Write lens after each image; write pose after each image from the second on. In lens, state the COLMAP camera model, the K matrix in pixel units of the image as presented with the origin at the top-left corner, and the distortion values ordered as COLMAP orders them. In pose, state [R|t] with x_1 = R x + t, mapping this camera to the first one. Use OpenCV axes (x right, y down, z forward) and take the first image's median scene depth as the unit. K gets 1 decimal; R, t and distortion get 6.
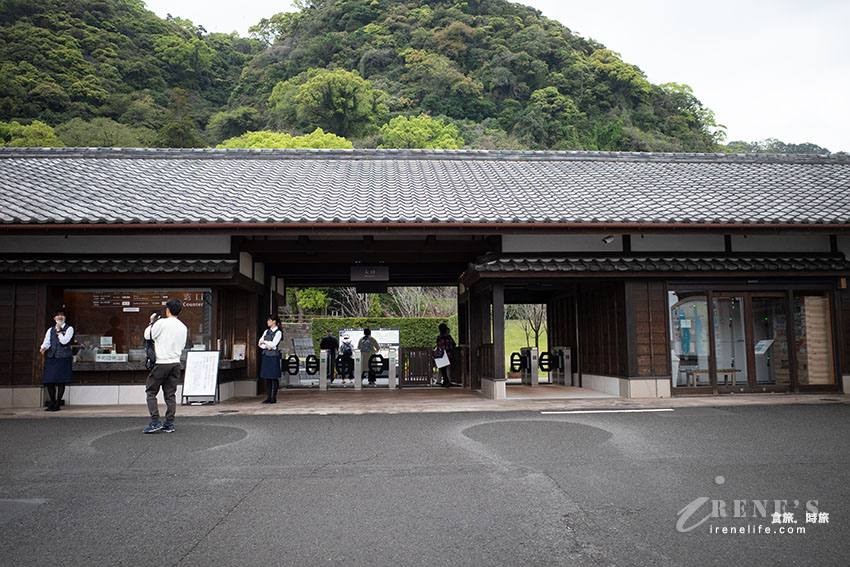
lens RADIAL K [[640.9, 0, 425.1], [0, 640.9, 279.8], [0, 0, 1]] dist [-0.009458, 0.005721]
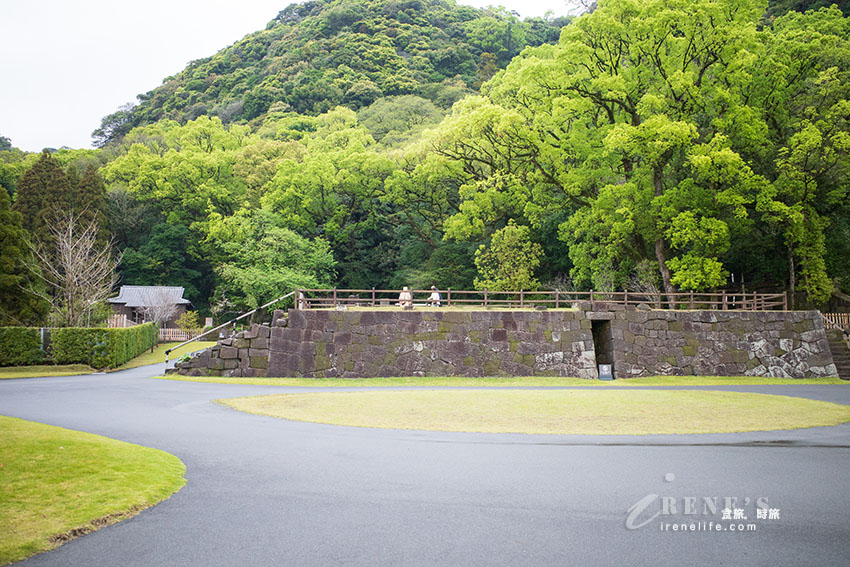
lens RADIAL K [[640.9, 0, 422.9], [0, 640.9, 281.1], [0, 0, 1]] dist [-0.009458, 0.005721]
pose [[0.873102, -0.048933, -0.485076, -0.048553], [0.044076, 0.998798, -0.021422, 0.016536], [0.485541, -0.002677, 0.874210, 0.172507]]
